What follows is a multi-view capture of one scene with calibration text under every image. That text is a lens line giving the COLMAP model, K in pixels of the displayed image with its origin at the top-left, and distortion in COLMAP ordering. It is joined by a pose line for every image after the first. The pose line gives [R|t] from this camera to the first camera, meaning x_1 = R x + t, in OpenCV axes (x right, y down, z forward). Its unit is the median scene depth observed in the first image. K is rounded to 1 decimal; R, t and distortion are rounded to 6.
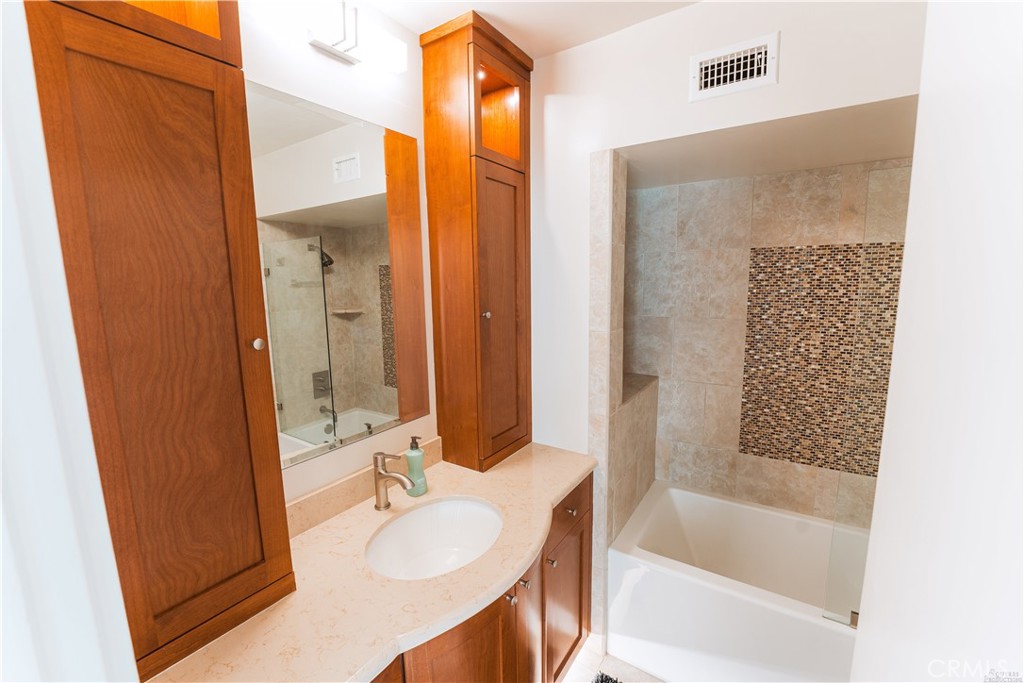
lens RADIAL K [[416.1, 0, 512.0], [0, 416.1, 341.5], [0, 0, 1]] dist [-0.027211, -0.000010]
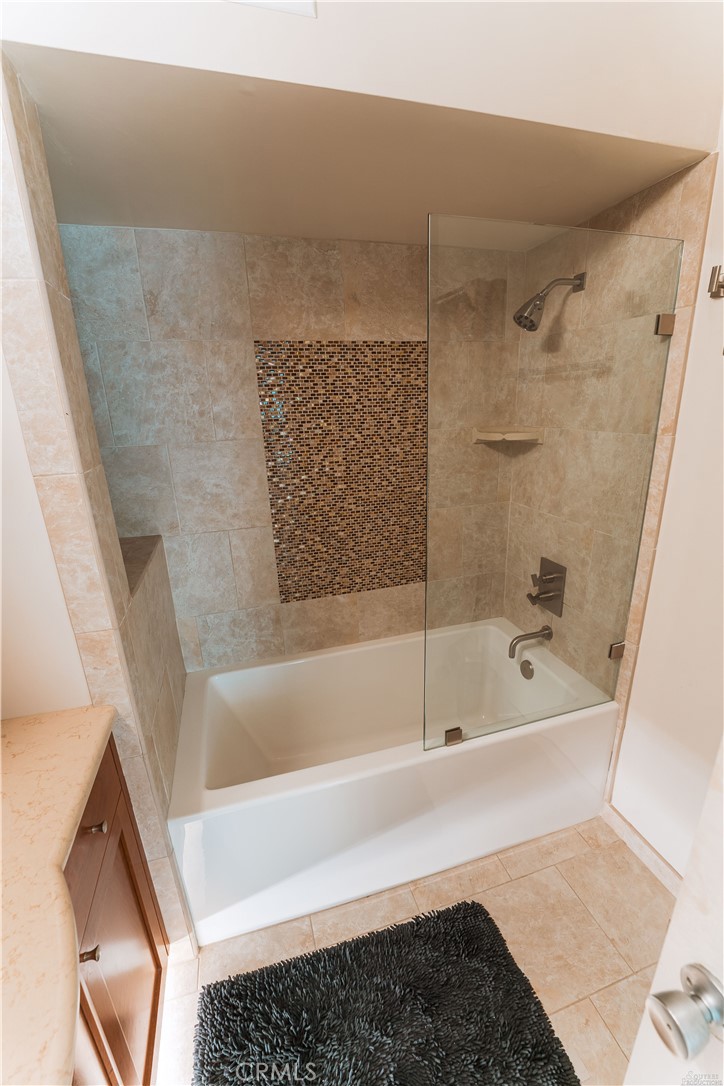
lens RADIAL K [[441.3, 0, 363.1], [0, 441.3, 545.8], [0, 0, 1]] dist [-0.027211, -0.000010]
pose [[0.634158, -0.237017, 0.735980, 0.033912], [0.133699, 0.971134, 0.197544, 0.003960], [-0.761556, -0.026874, 0.647541, 0.327073]]
